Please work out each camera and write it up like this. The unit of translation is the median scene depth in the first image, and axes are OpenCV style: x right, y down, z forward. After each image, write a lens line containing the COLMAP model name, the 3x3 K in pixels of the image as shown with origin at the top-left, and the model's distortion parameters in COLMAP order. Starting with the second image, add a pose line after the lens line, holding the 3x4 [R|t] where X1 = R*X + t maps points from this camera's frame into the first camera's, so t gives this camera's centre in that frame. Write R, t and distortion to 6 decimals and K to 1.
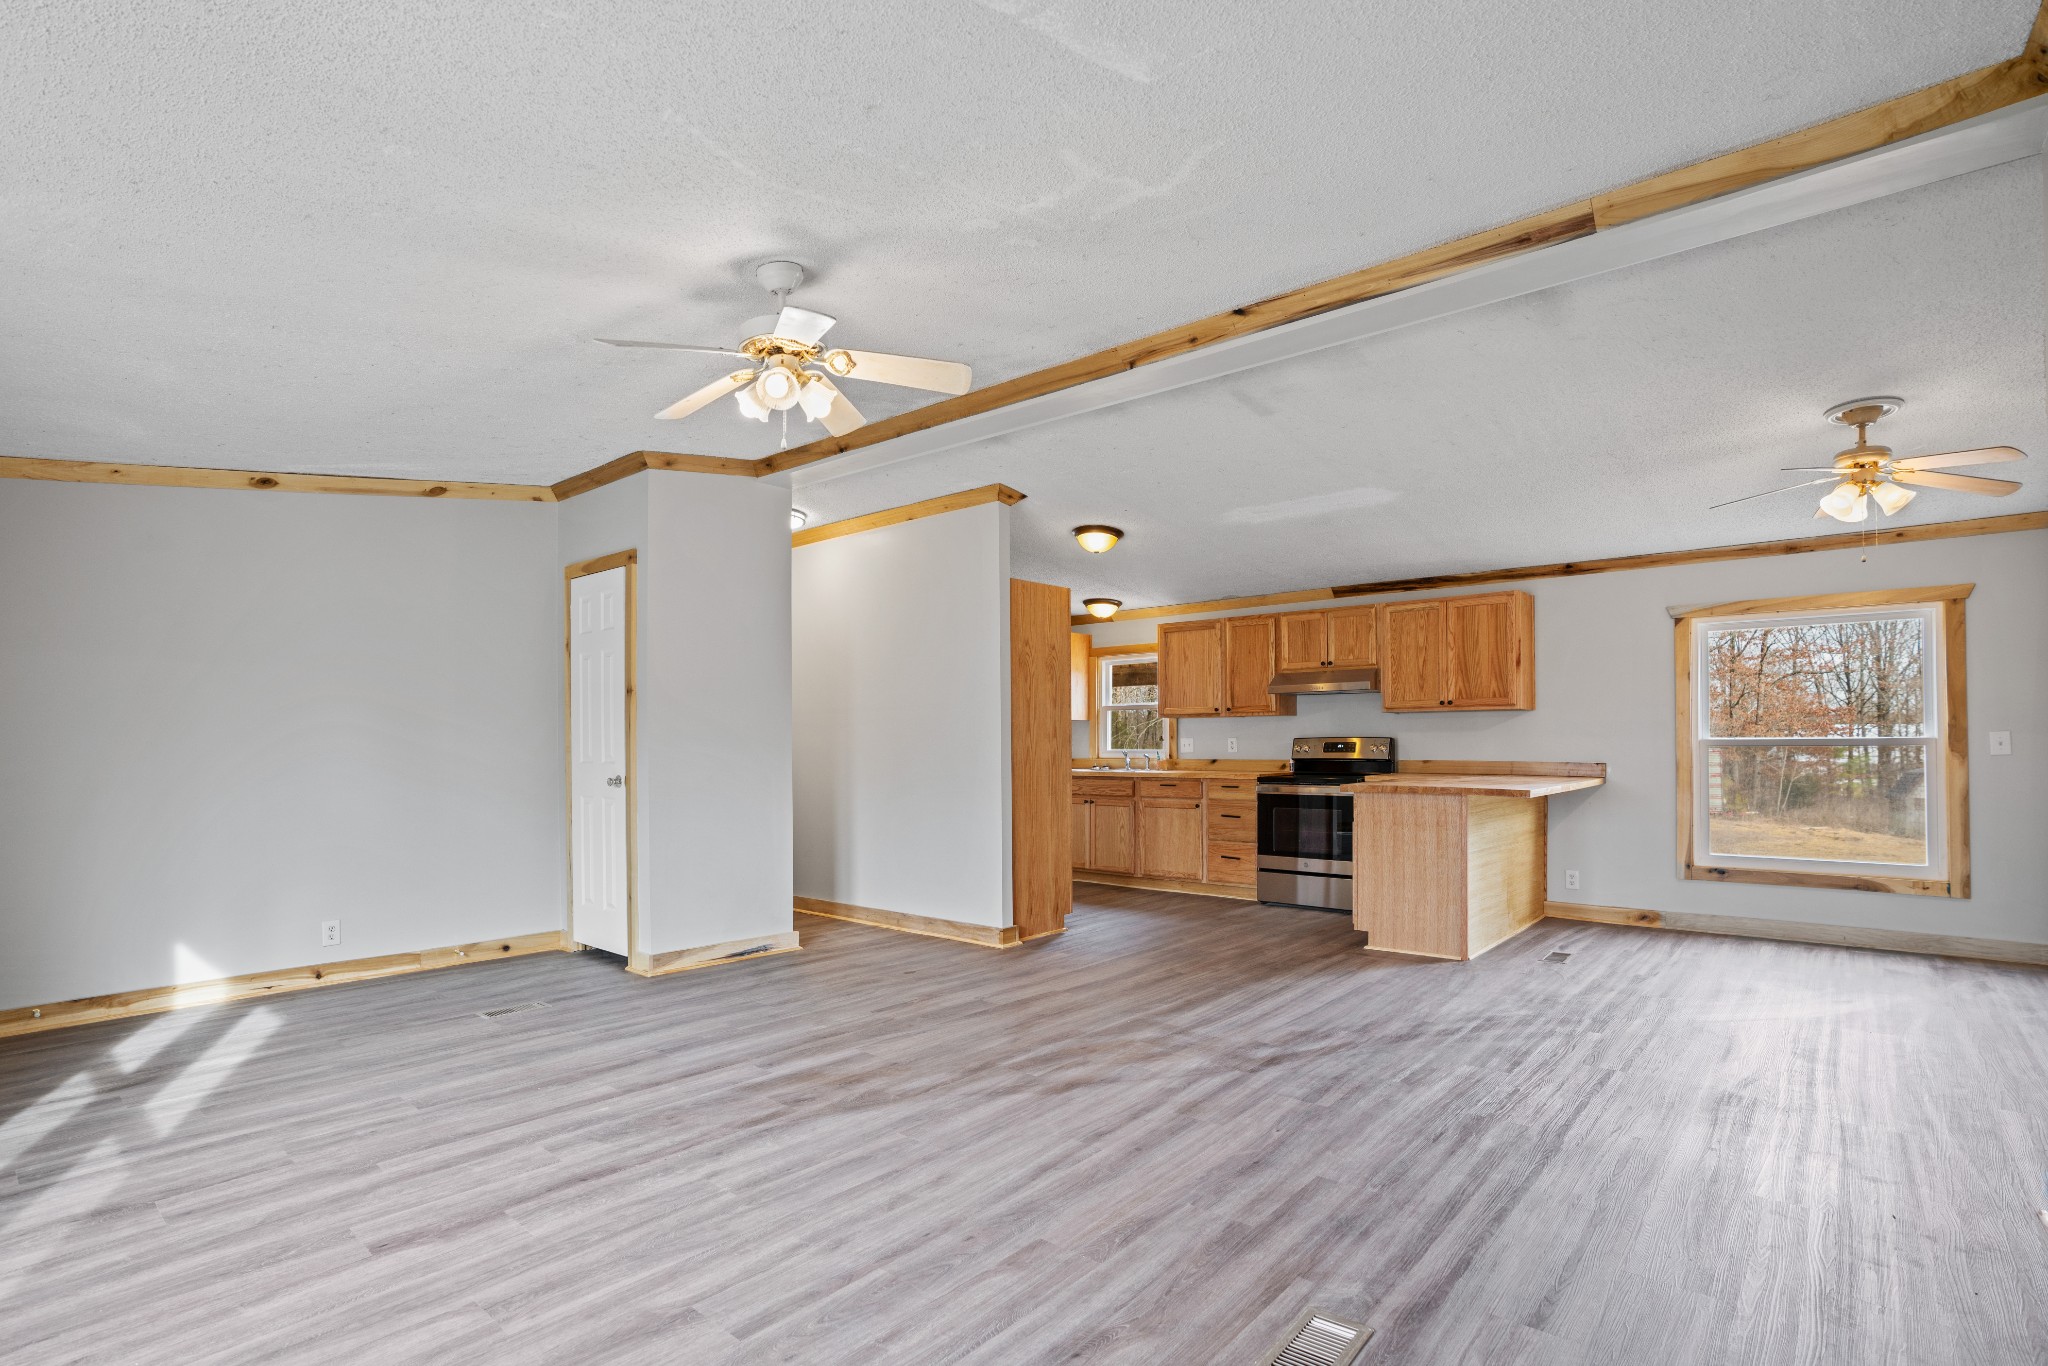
lens RADIAL K [[987.2, 0, 1026.5], [0, 987.2, 727.9], [0, 0, 1]] dist [-0.049346, 0.010740]
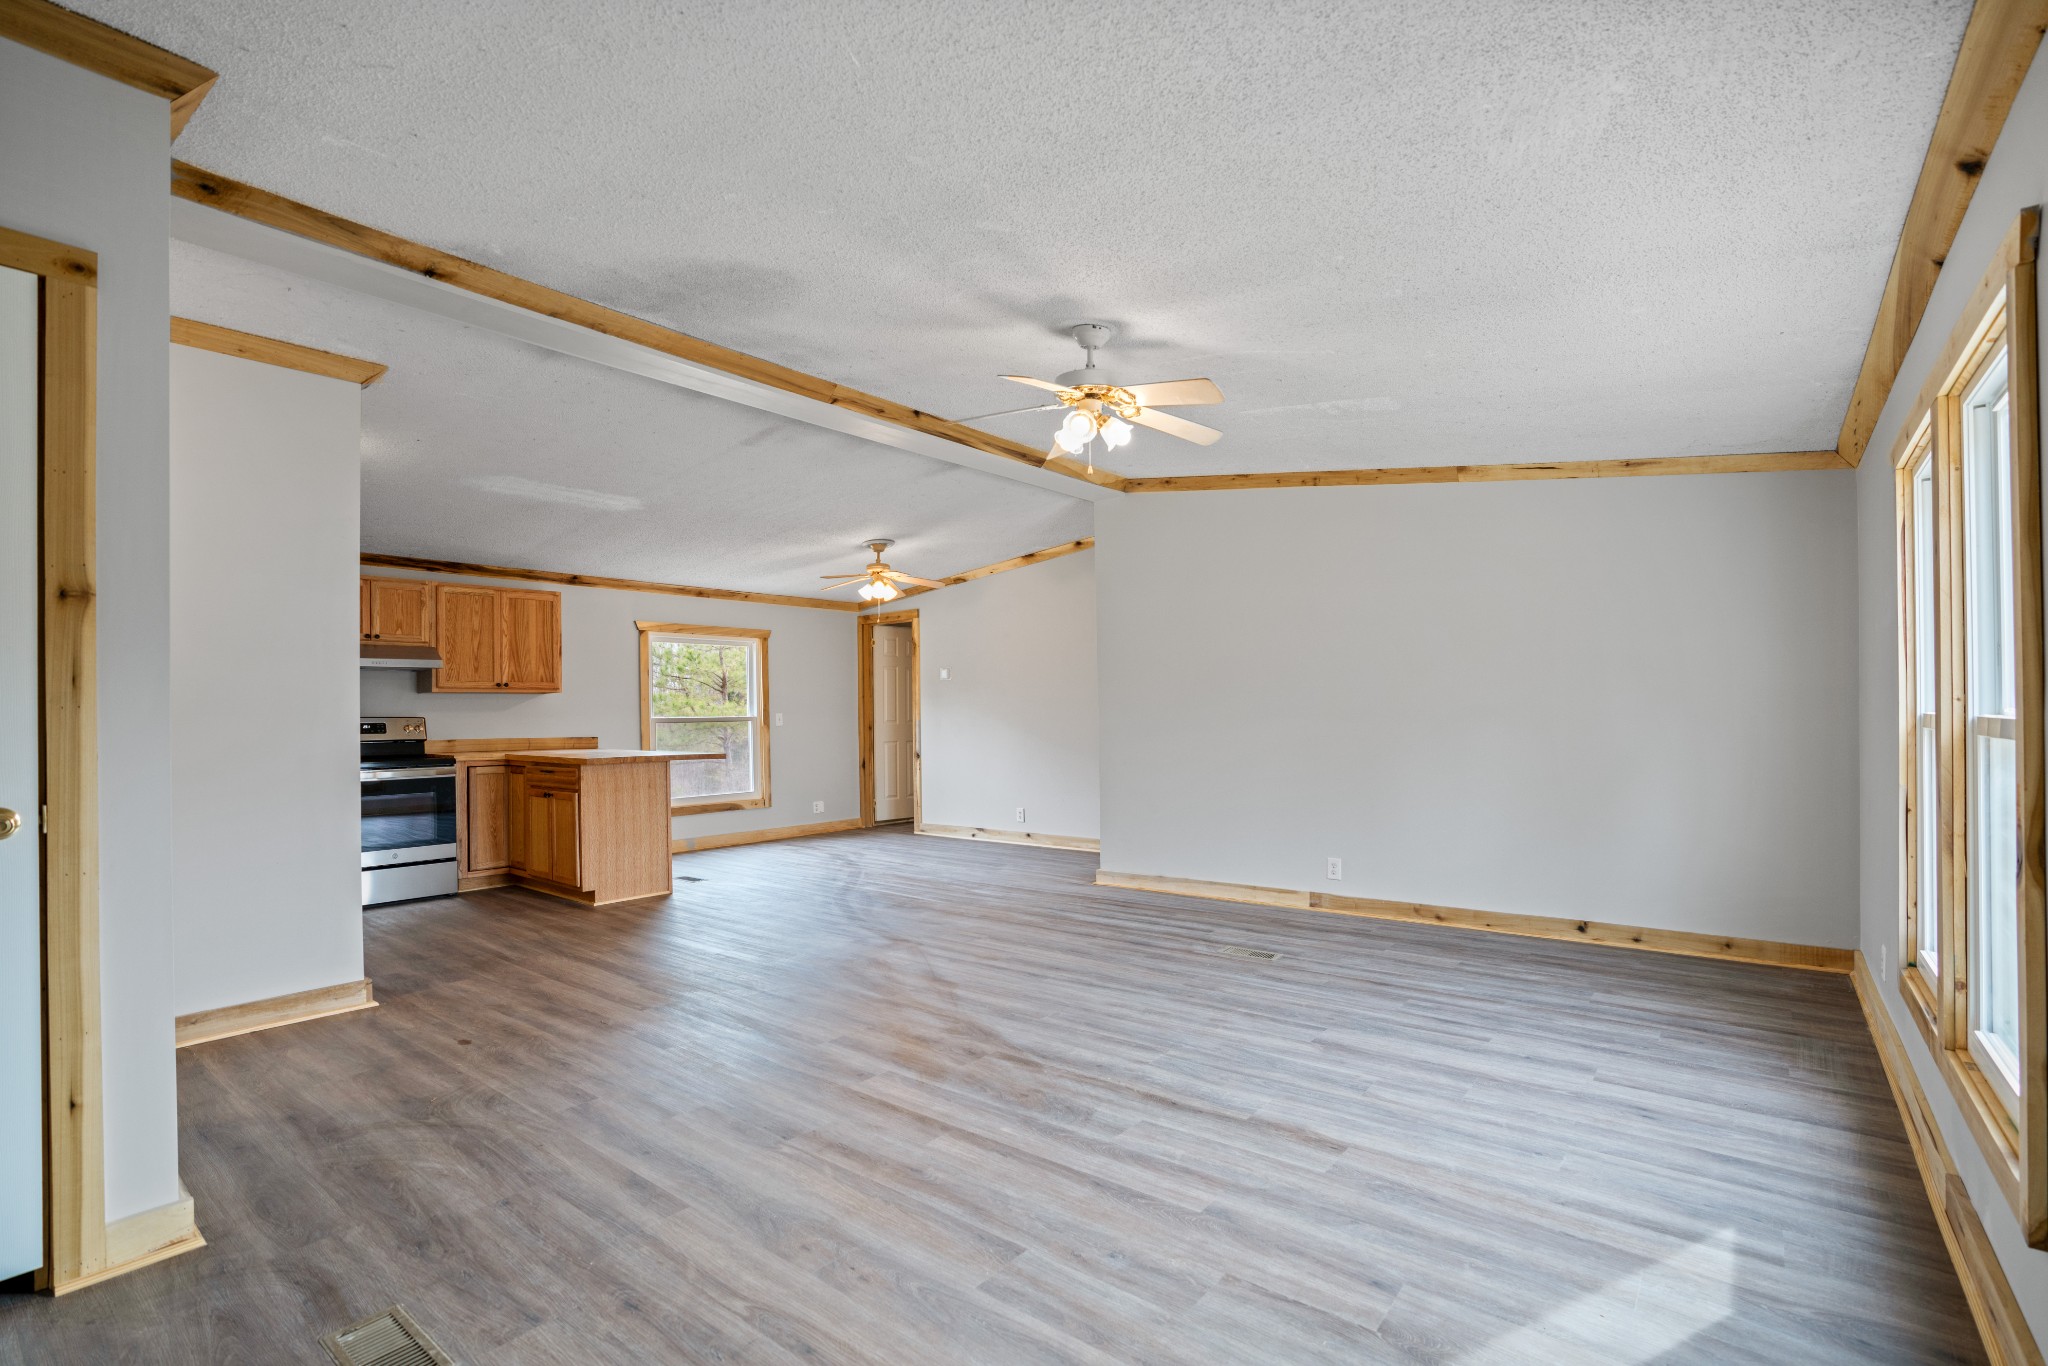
lens RADIAL K [[938.7, 0, 972.6], [0, 938.7, 713.6], [0, 0, 1]] dist [-0.052972, -0.001178]
pose [[-0.001727, 0.003395, 0.999993, -0.707912], [-0.001958, 0.999992, -0.003398, 0.009959], [-0.999997, -0.001964, -0.001721, 0.572052]]
